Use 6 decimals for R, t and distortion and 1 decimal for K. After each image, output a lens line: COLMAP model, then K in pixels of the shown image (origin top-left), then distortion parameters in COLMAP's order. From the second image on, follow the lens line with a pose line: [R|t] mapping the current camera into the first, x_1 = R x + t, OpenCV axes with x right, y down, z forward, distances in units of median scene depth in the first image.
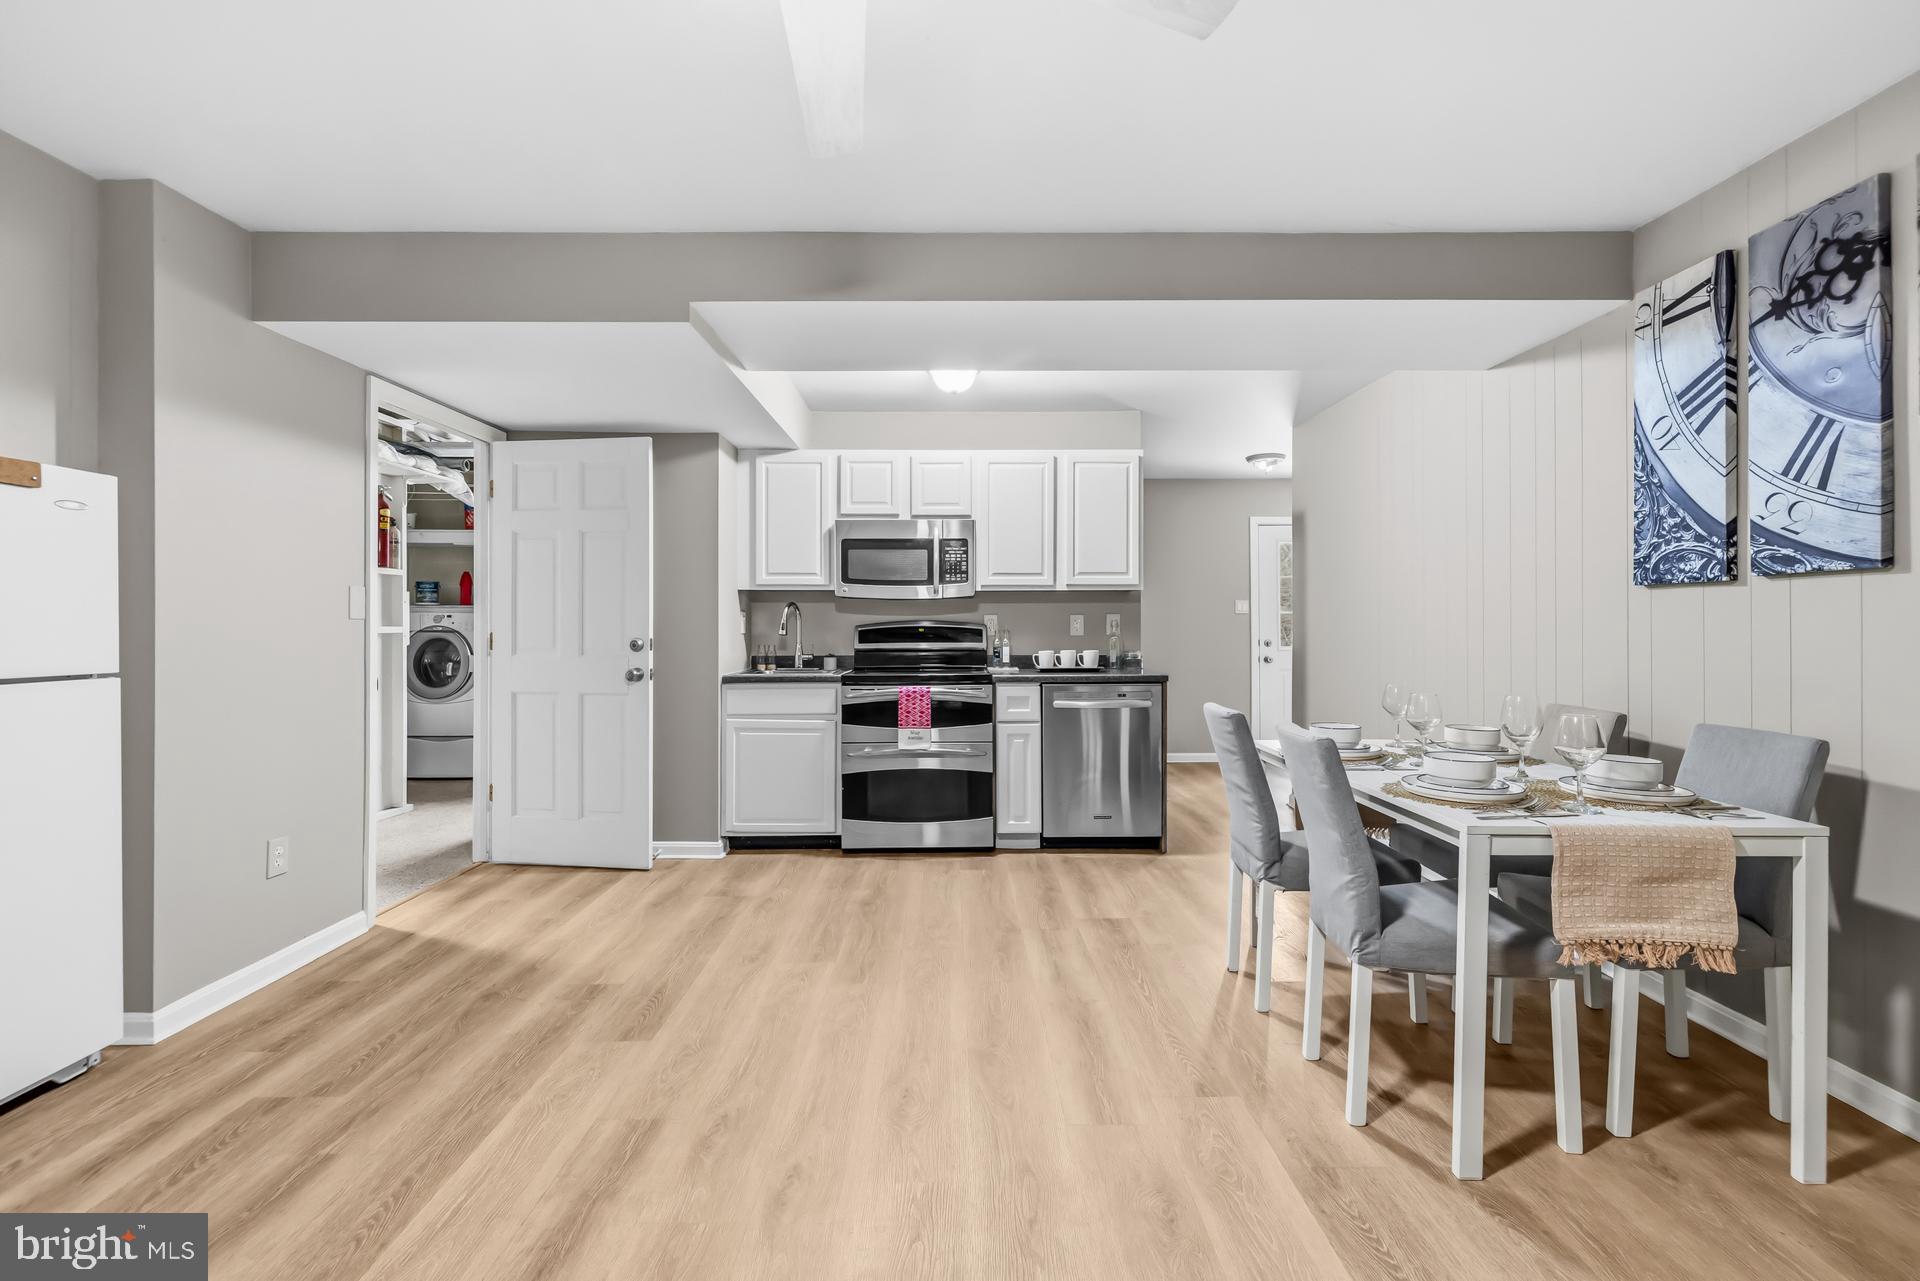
lens RADIAL K [[806.0, 0, 951.2], [0, 806.0, 623.0], [0, 0, 1]] dist [-0.002647, -0.000489]
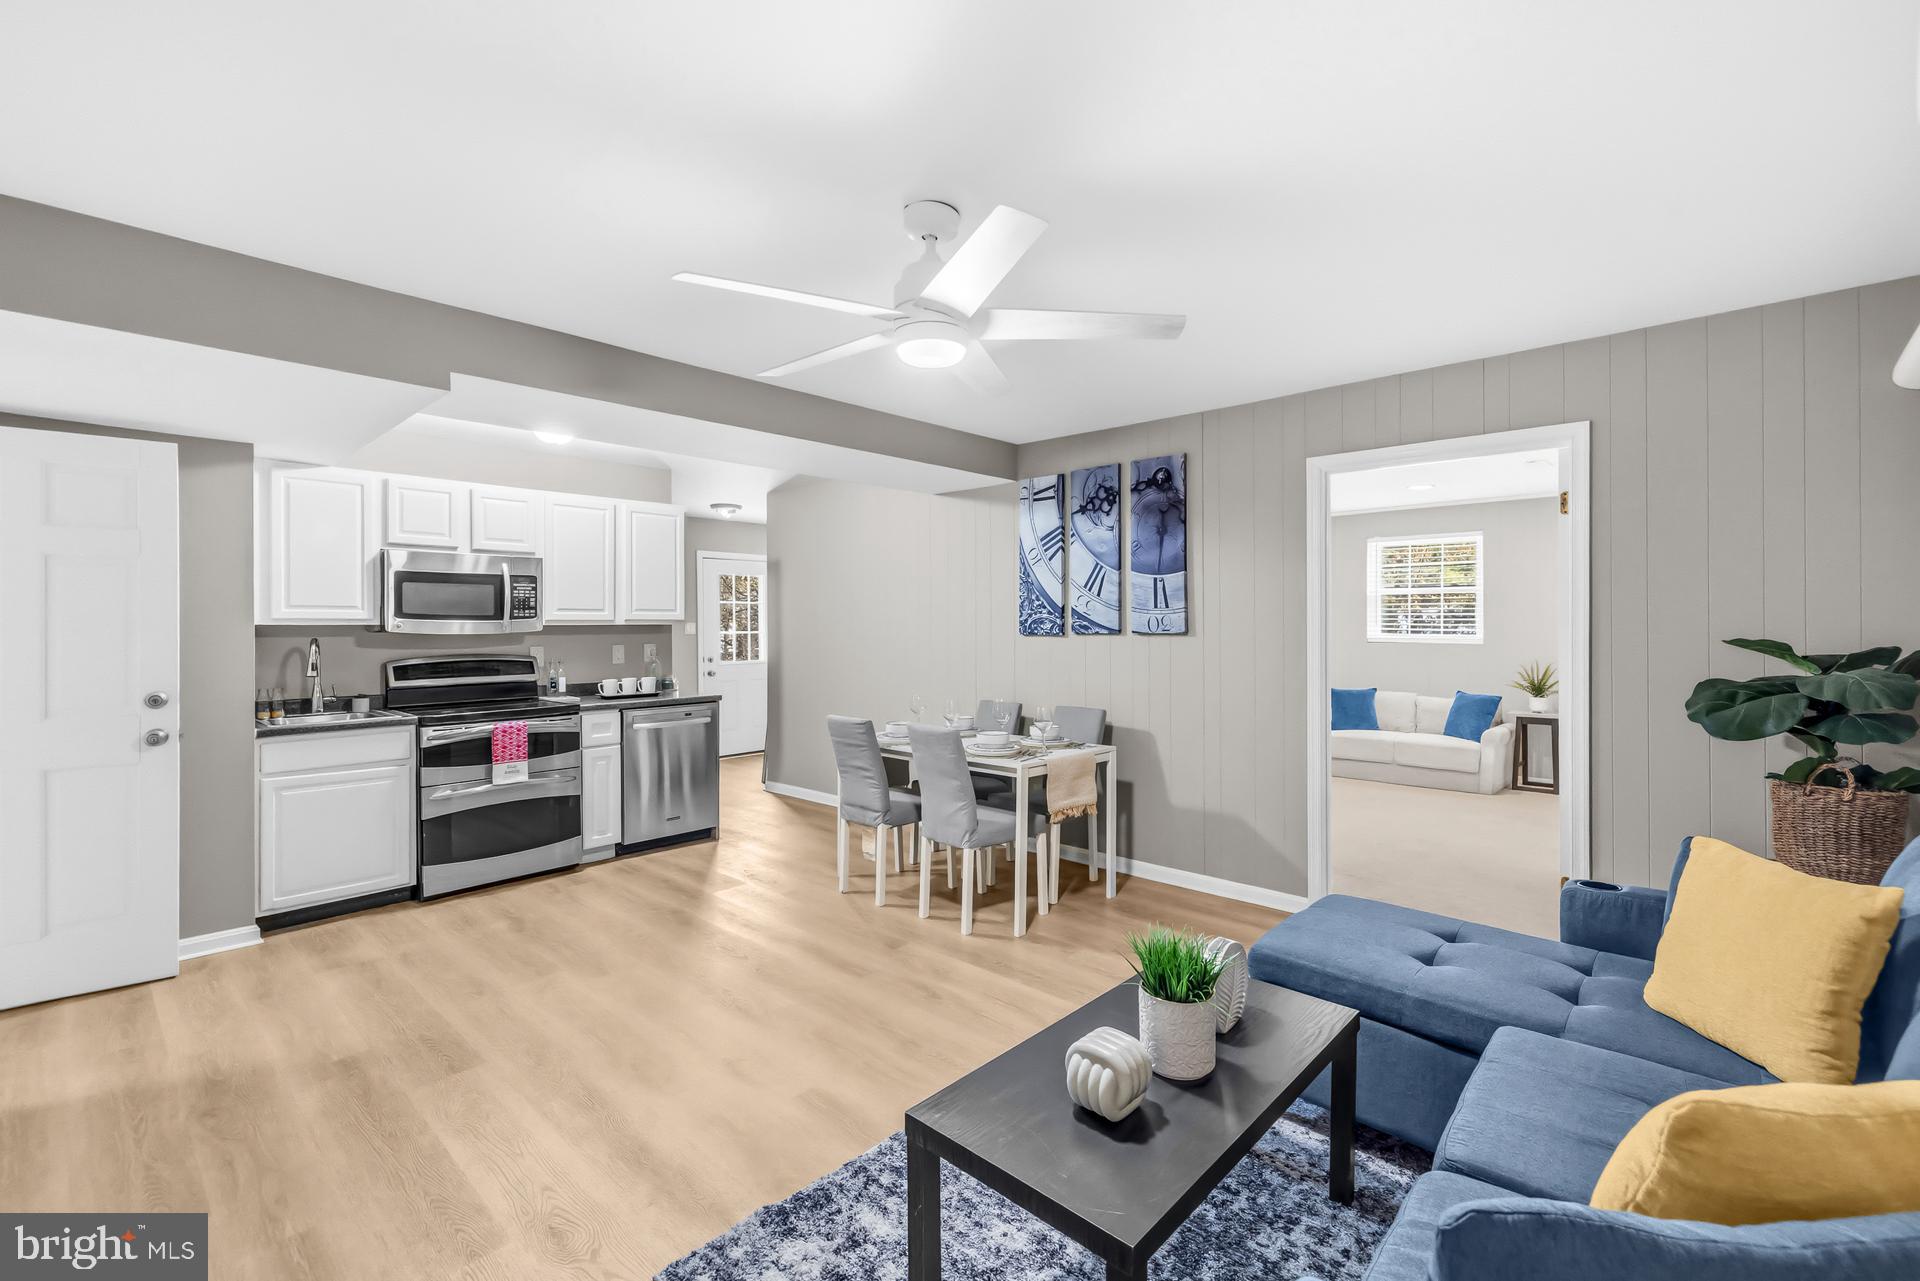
lens RADIAL K [[829.7, 0, 954.6], [0, 829.7, 627.1], [0, 0, 1]] dist [-0.000412, 0.000014]
pose [[0.683878, -0.003112, 0.729590, -0.694454], [0.001162, 0.999994, 0.003175, -0.072982], [-0.729596, -0.001323, 0.683878, -0.223688]]
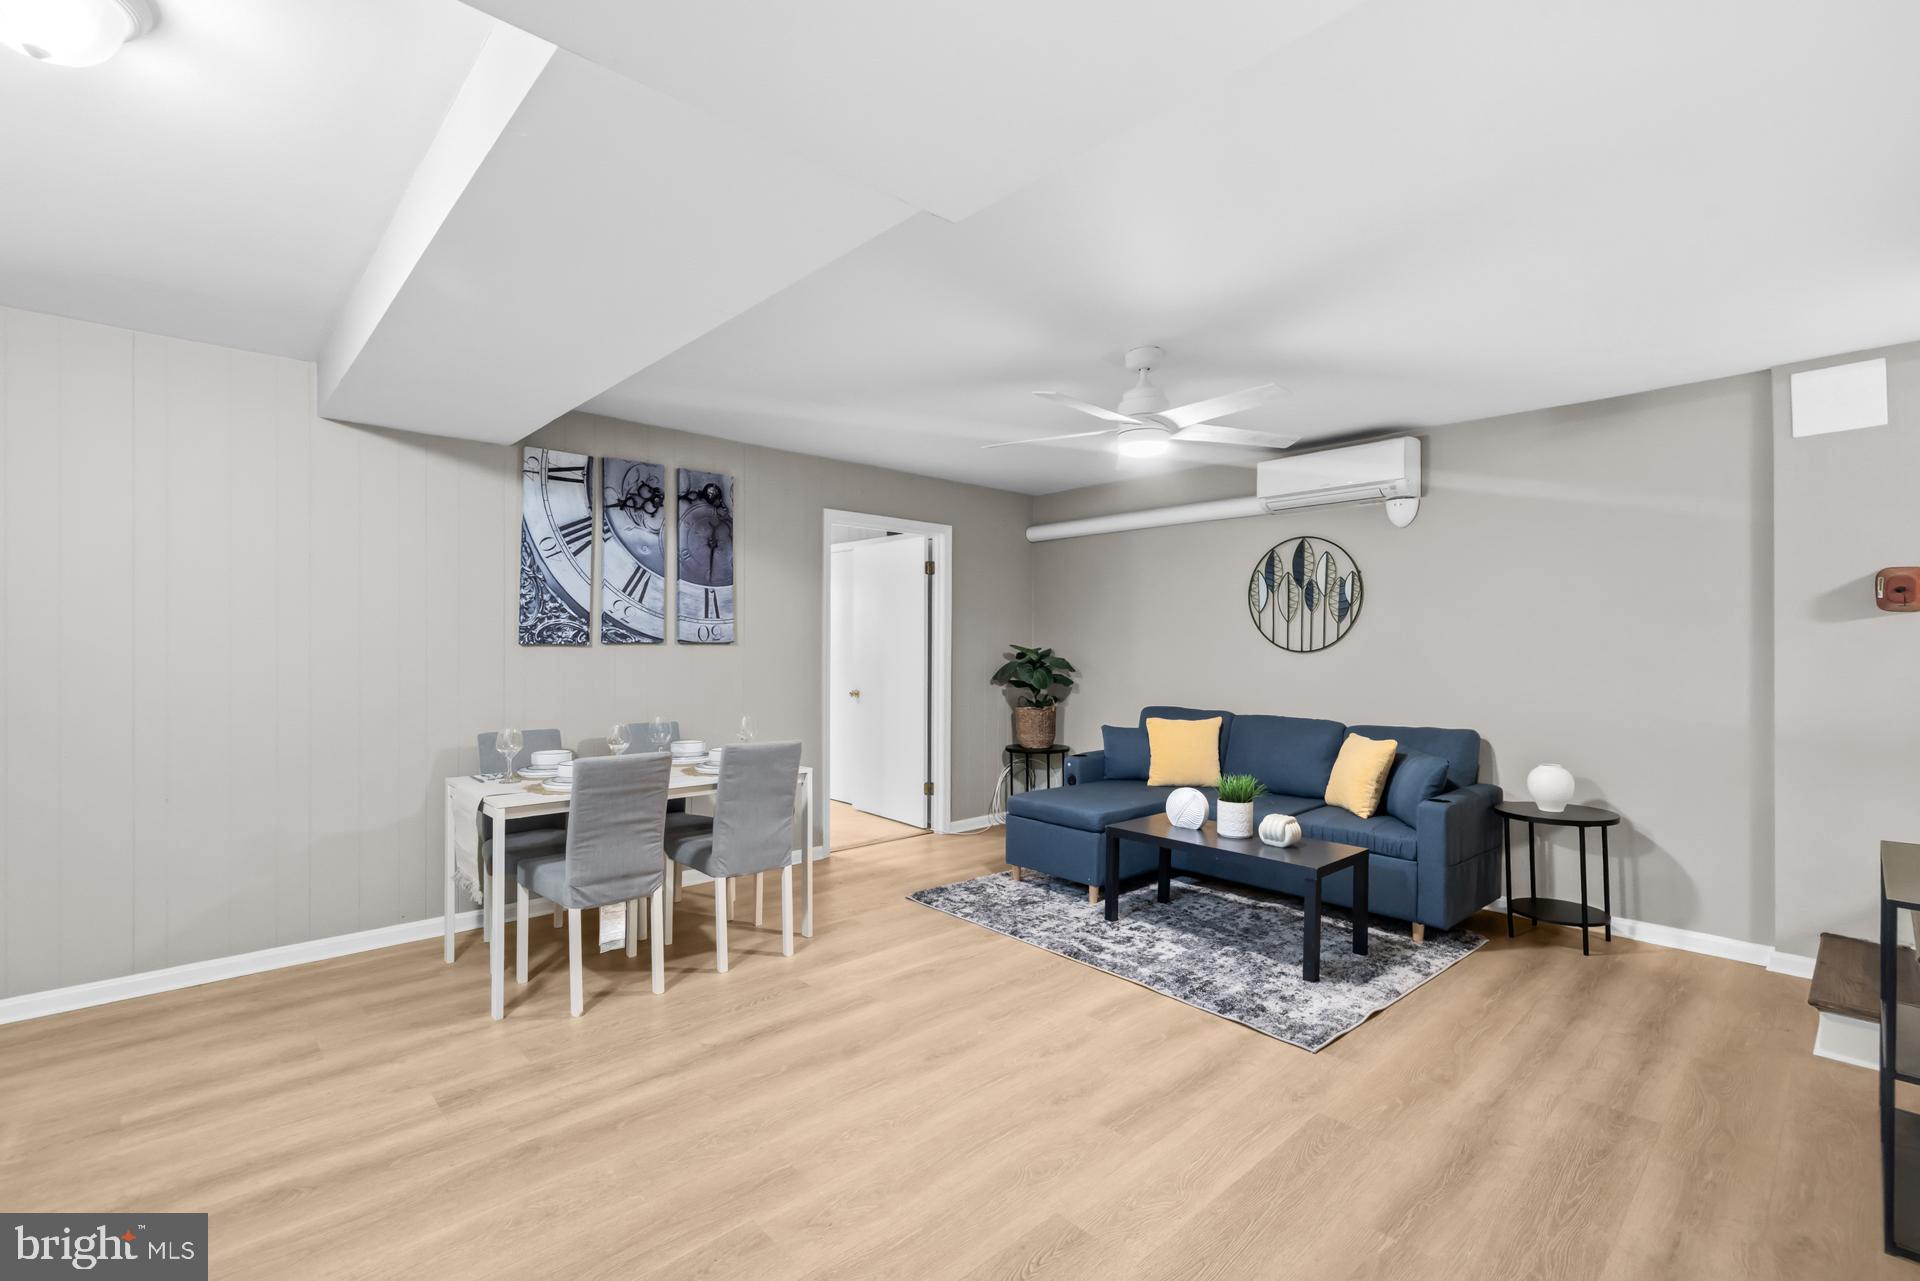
lens RADIAL K [[841.5, 0, 959.1], [0, 841.5, 645.8], [0, 0, 1]] dist [0.000983, 0.000148]
pose [[-0.677970, -0.003004, 0.735083, -0.847161], [-0.004461, 0.999990, -0.000027, -0.048724], [-0.735076, -0.003297, -0.677977, 1.505540]]
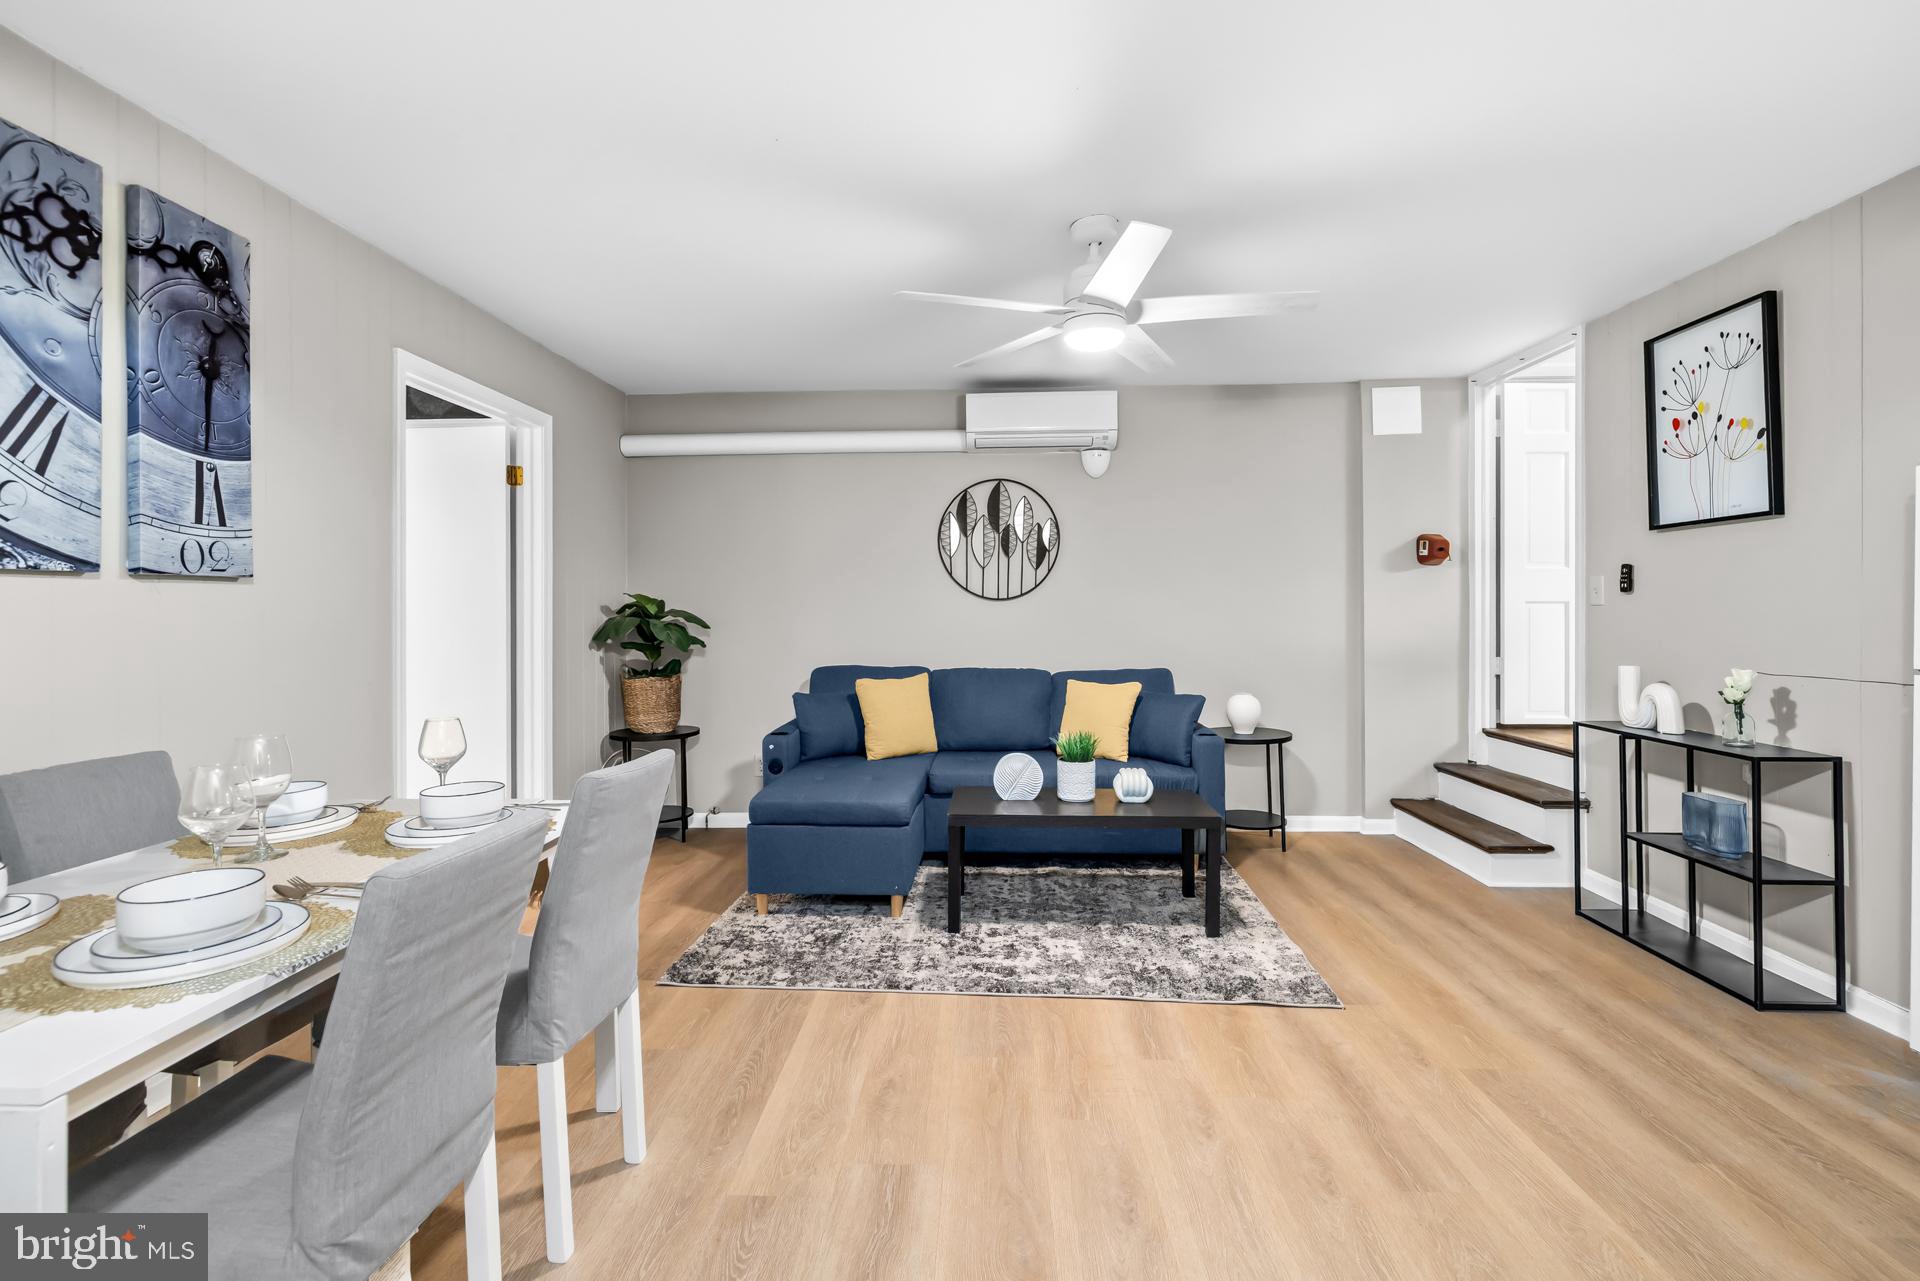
lens RADIAL K [[858.5, 0, 945.6], [0, 858.5, 606.2], [0, 0, 1]] dist [-0.000716, -0.000145]
pose [[-0.998582, 0.005039, 0.052989, 0.064207], [0.004771, 0.999975, -0.005179, -0.013841], [-0.053014, -0.004918, -0.998582, 1.504859]]
